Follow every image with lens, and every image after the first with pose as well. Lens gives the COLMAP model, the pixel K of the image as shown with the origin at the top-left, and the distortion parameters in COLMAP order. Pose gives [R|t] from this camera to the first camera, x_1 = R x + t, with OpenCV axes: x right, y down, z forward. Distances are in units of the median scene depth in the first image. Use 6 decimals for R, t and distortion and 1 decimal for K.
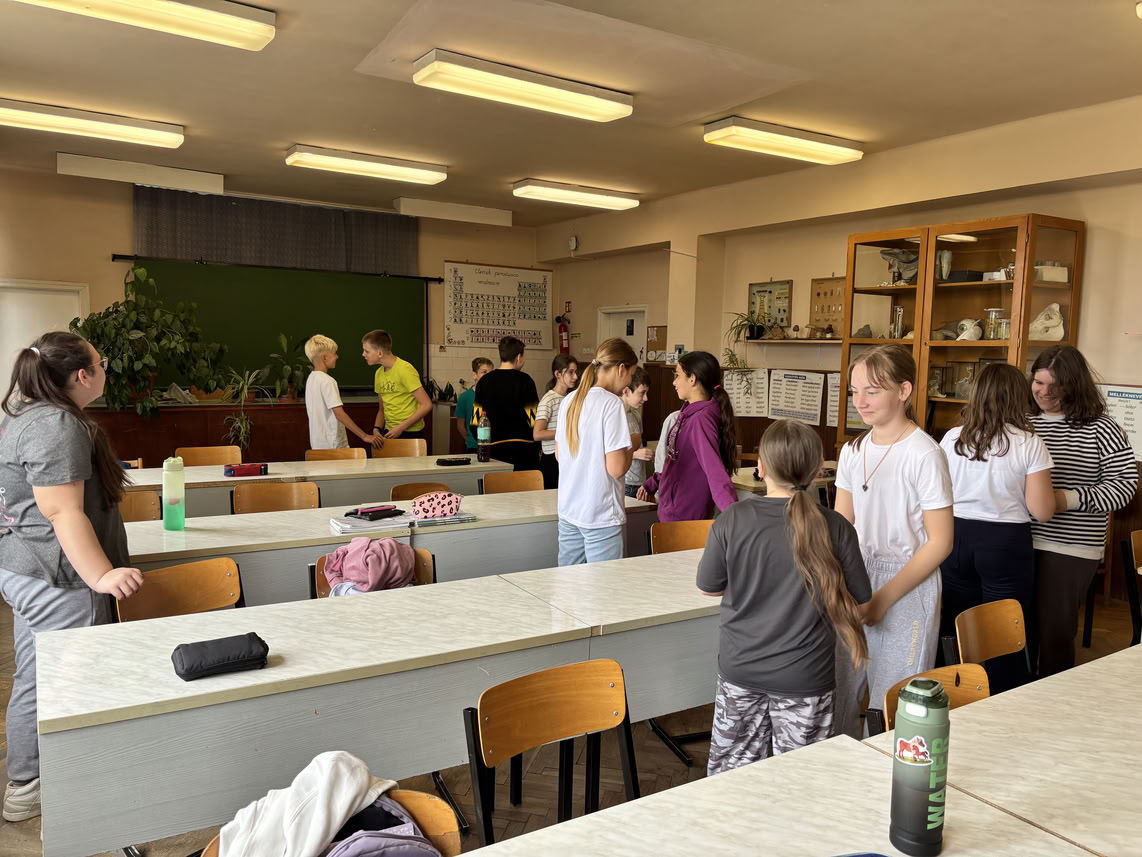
lens RADIAL K [[868.8, 0, 571.0], [0, 868.8, 428.5], [0, 0, 1]] dist [0.090762, -0.106636]
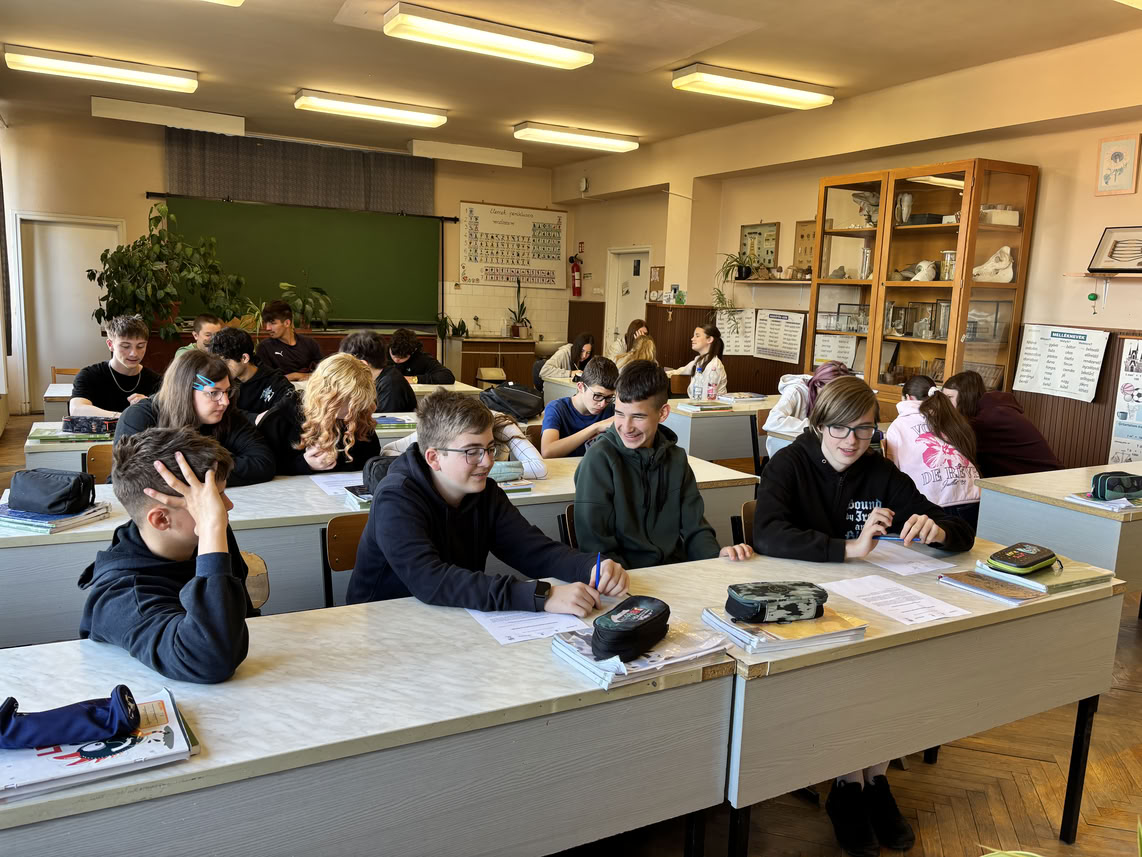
lens RADIAL K [[874.3, 0, 571.0], [0, 874.3, 428.5], [0, 0, 1]] dist [0.062003, -0.055637]
pose [[0.997488, 0.025278, -0.066175, 0.080956], [-0.021178, 0.997855, 0.061945, 0.013901], [0.067599, -0.060388, 0.995883, -0.063614]]
